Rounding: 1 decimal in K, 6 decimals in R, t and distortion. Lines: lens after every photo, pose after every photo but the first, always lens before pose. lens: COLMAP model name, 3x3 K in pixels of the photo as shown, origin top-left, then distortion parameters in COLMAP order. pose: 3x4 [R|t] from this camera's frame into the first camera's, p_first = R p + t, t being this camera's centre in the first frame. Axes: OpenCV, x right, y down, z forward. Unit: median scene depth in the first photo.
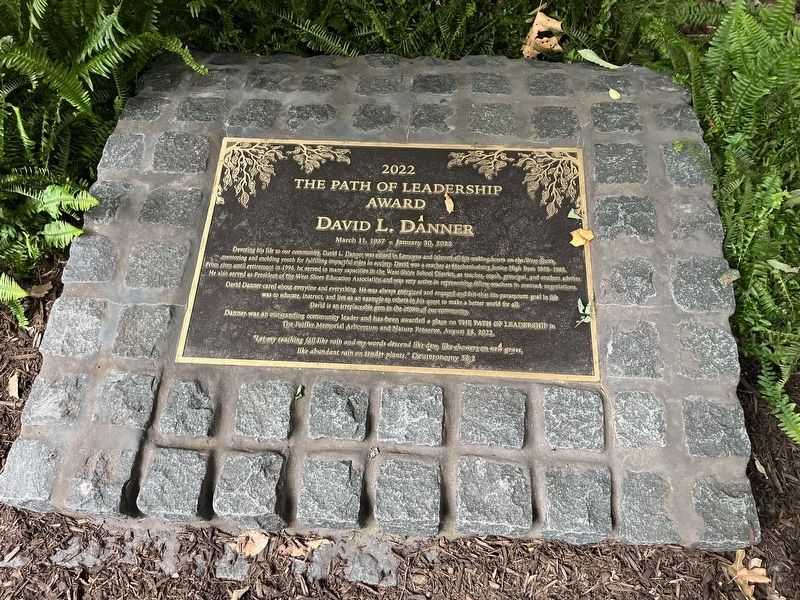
lens RADIAL K [[615.8, 0, 396.9], [0, 615.8, 296.5], [0, 0, 1]] dist [0.031166, -0.048202]
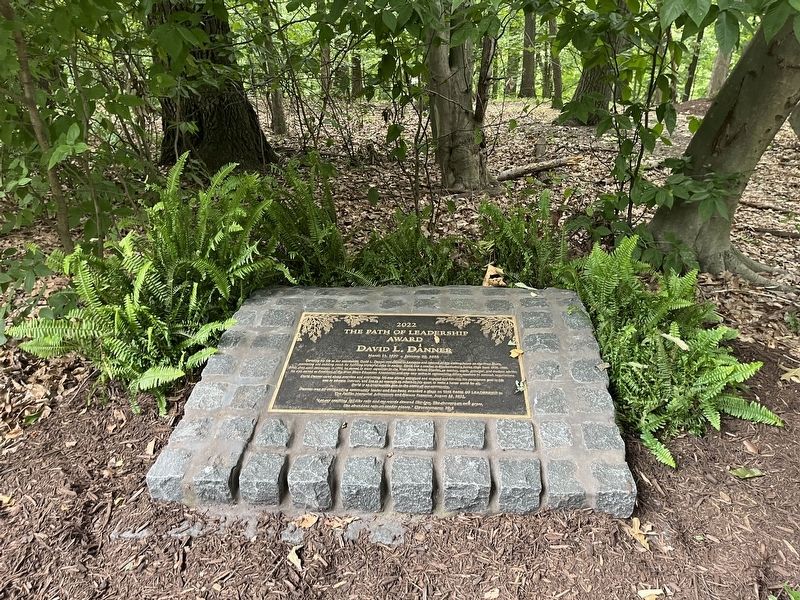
lens RADIAL K [[615.8, 0, 398.3], [0, 615.8, 298.6], [0, 0, 1]] dist [0.031166, -0.048202]
pose [[0.999904, 0.003170, -0.013483, 0.002779], [-0.009933, 0.842554, -0.538521, 0.652064], [0.009653, 0.538603, 0.842504, -0.463085]]
